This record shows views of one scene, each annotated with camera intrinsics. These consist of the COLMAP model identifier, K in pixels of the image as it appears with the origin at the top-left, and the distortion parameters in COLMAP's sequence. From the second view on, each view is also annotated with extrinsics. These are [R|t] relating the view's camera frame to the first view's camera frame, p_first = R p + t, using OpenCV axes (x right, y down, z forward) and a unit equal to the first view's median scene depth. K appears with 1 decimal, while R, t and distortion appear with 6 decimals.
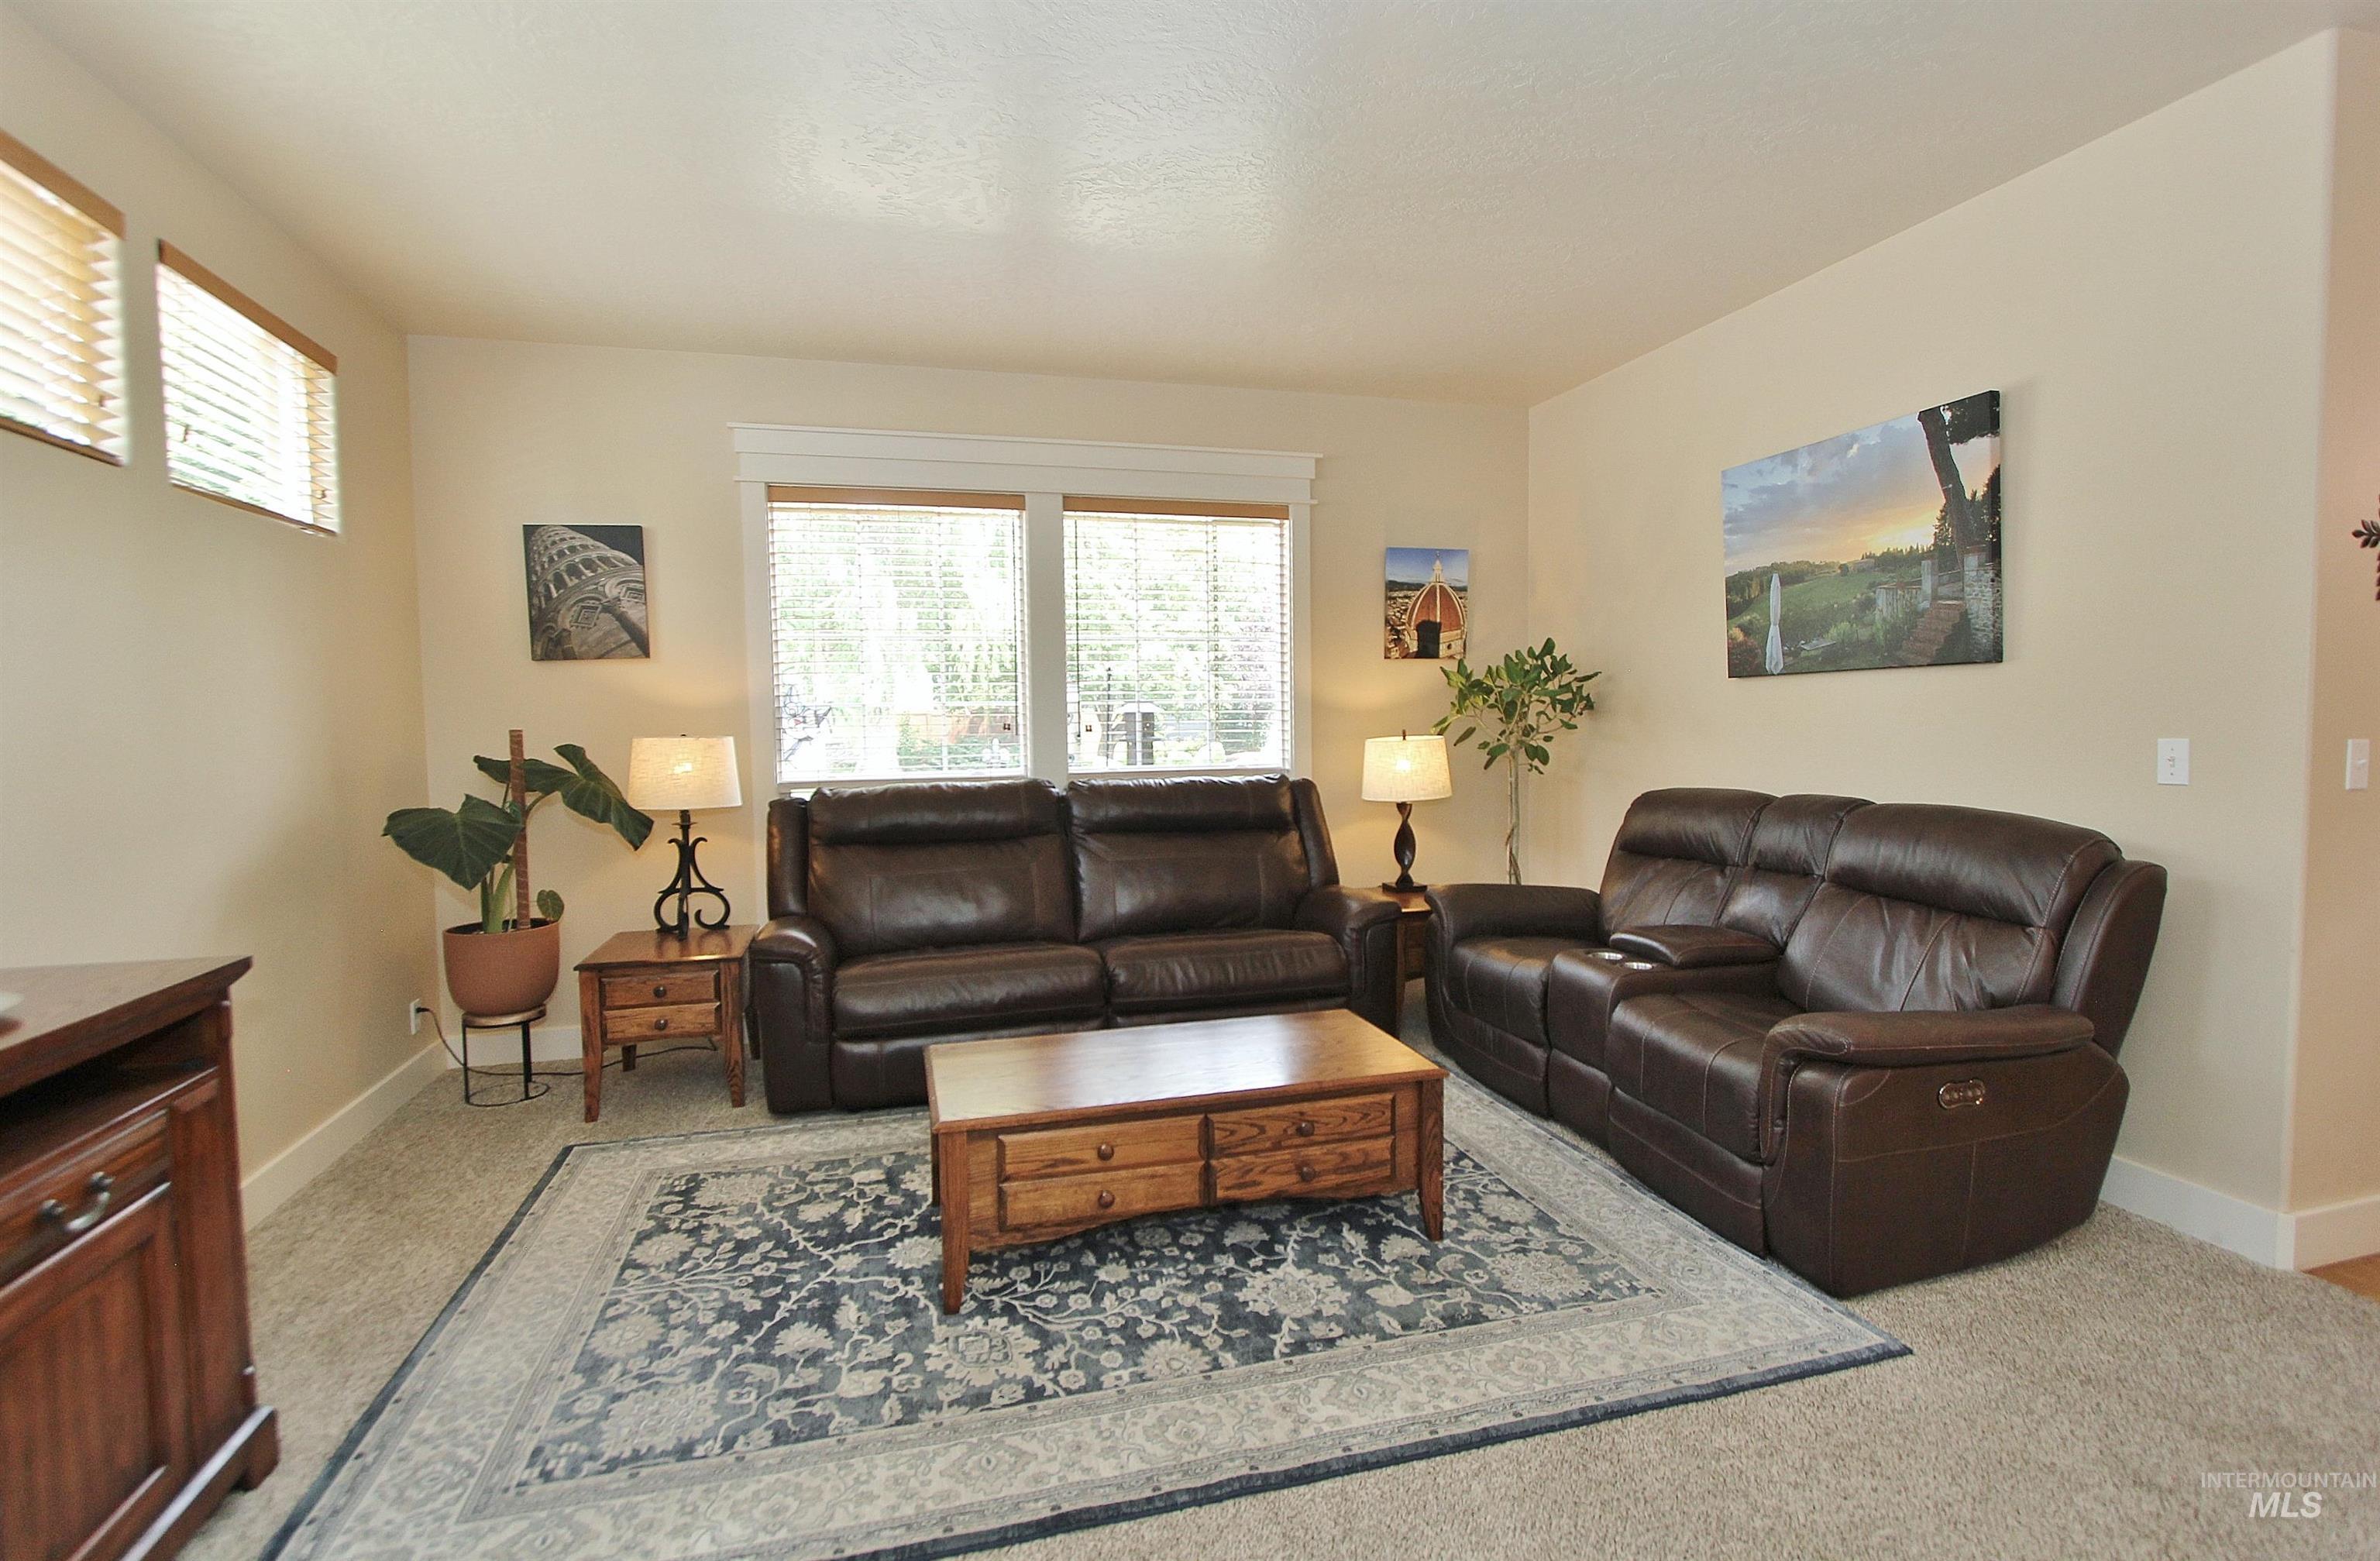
lens RADIAL K [[1103.6, 0, 1189.9], [0, 1103.6, 781.2], [0, 0, 1]] dist [-0.009377, -0.000063]
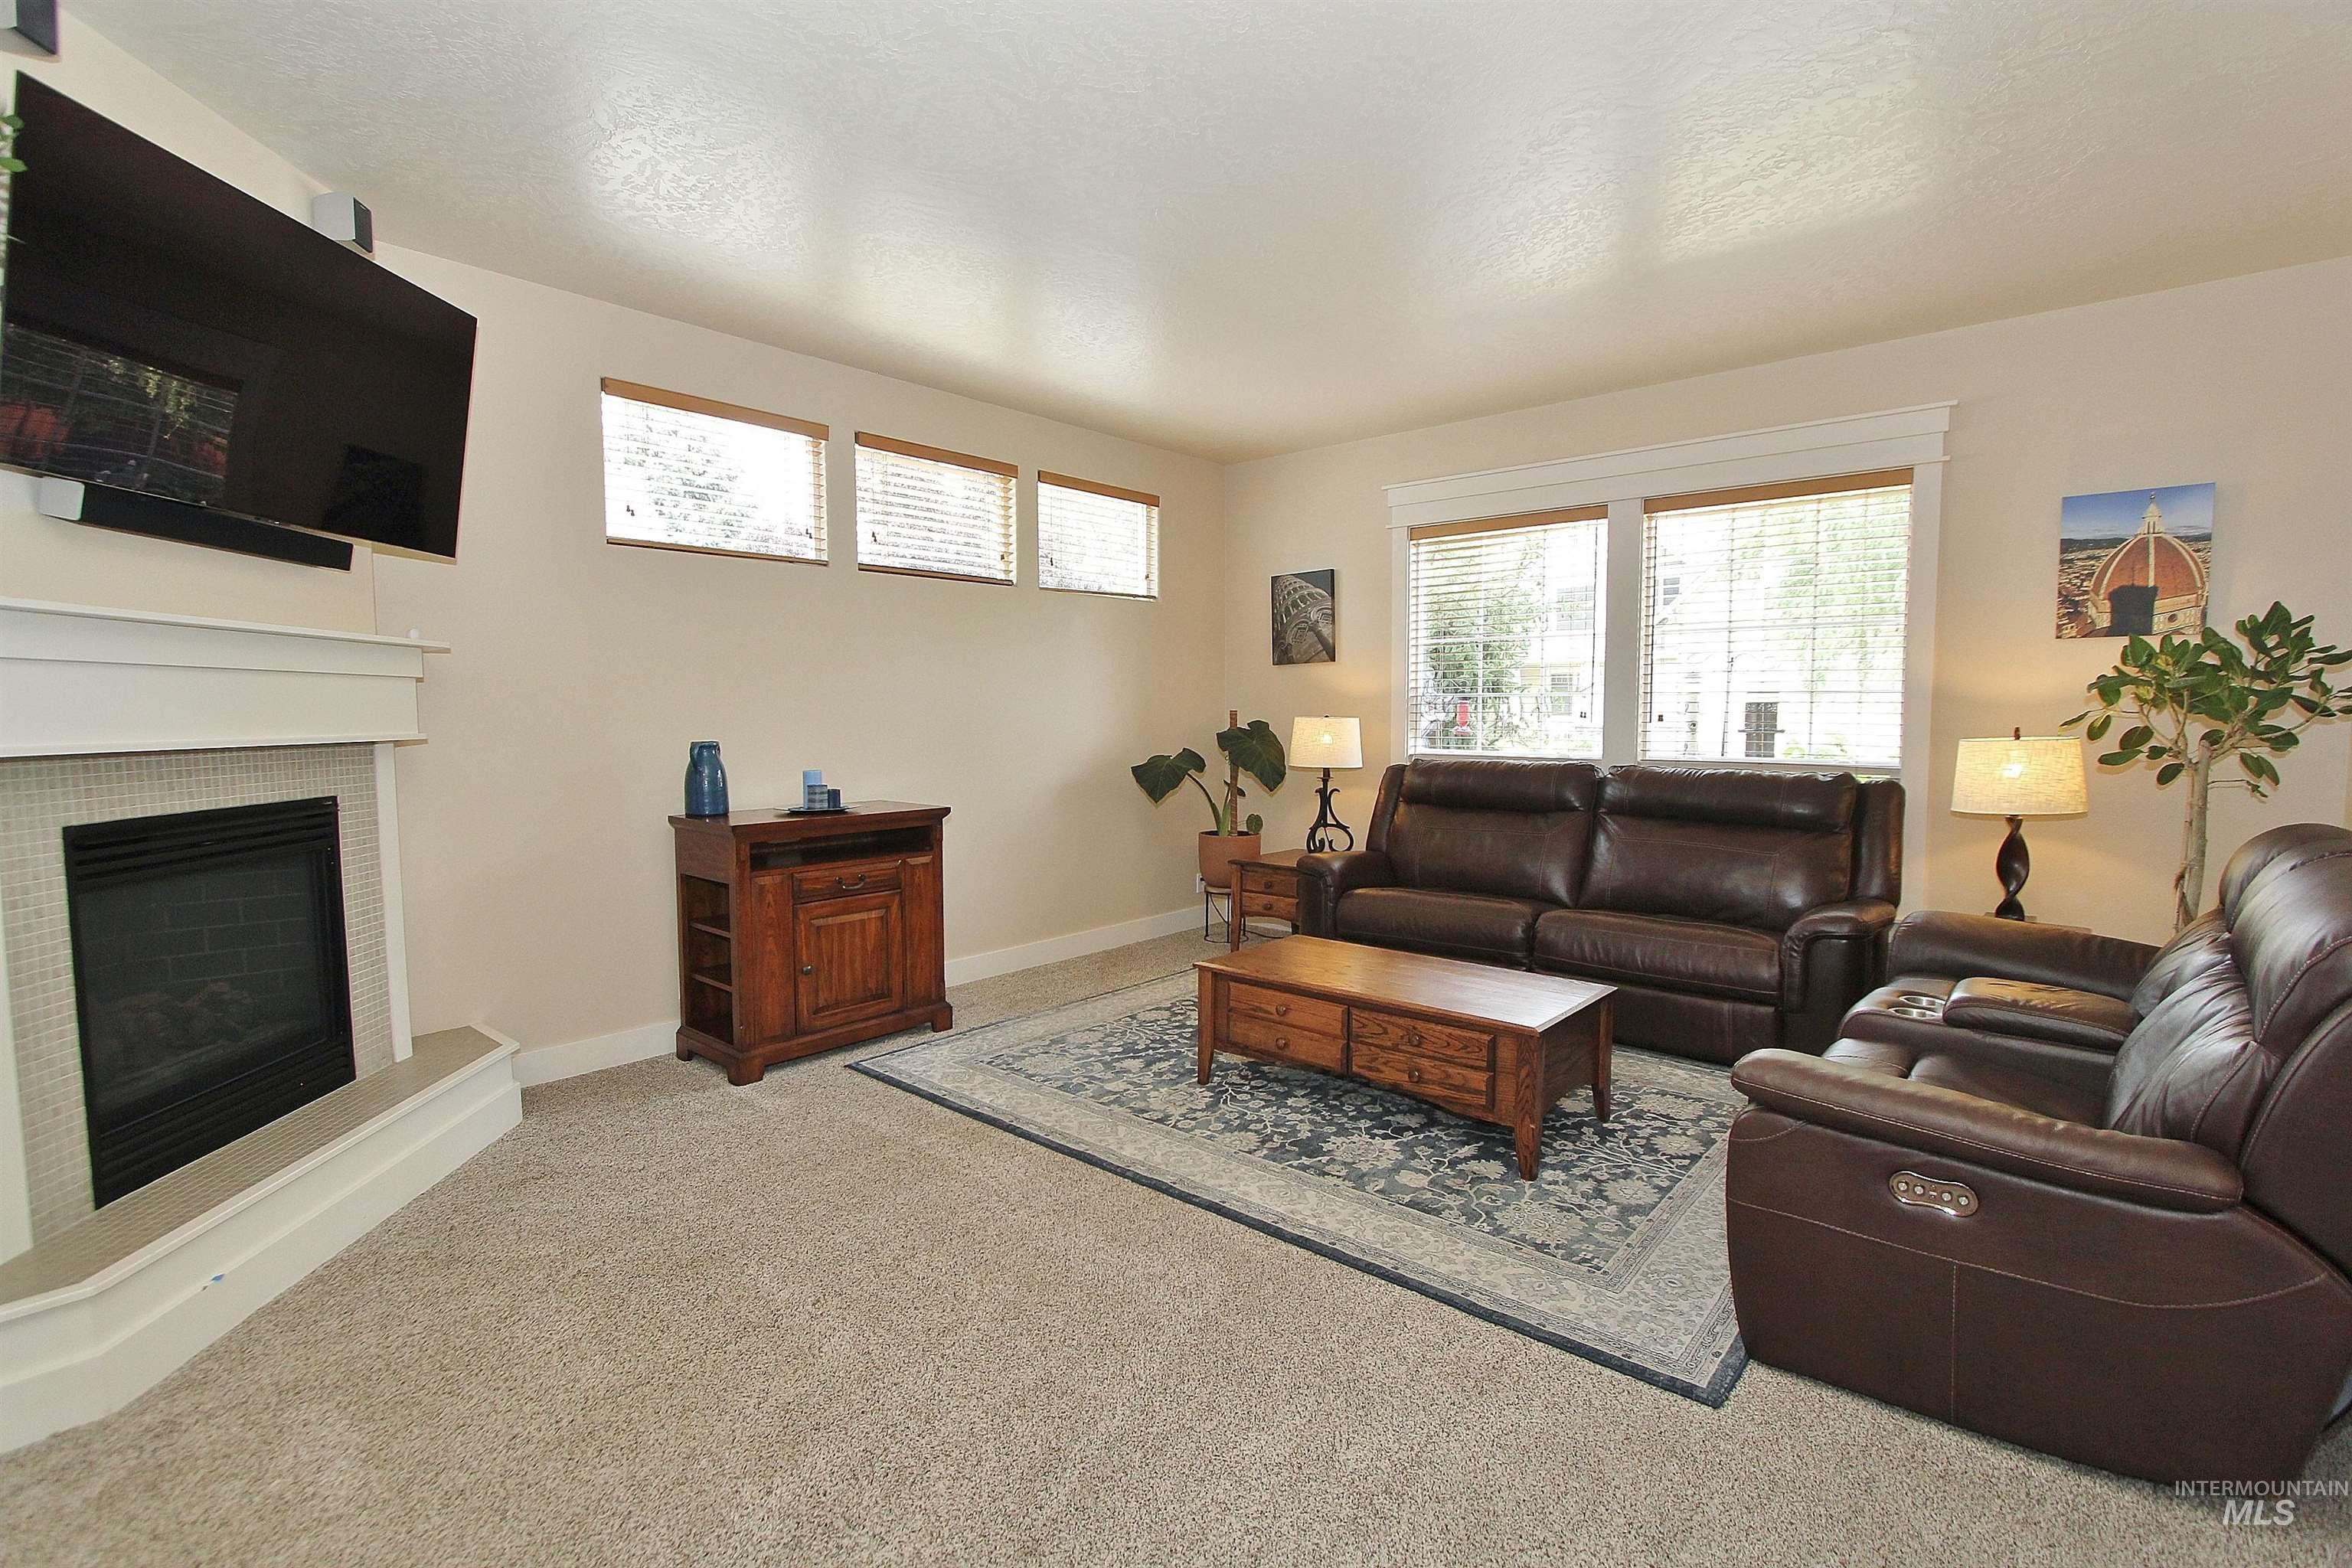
lens RADIAL K [[1090.6, 0, 1181.2], [0, 1090.6, 782.2], [0, 0, 1]] dist [-0.009377, -0.000063]
pose [[0.554165, 0.070302, -0.829433, 0.919220], [-0.052932, 0.997387, 0.049172, -0.024003], [0.830722, 0.016654, 0.556438, 0.081203]]
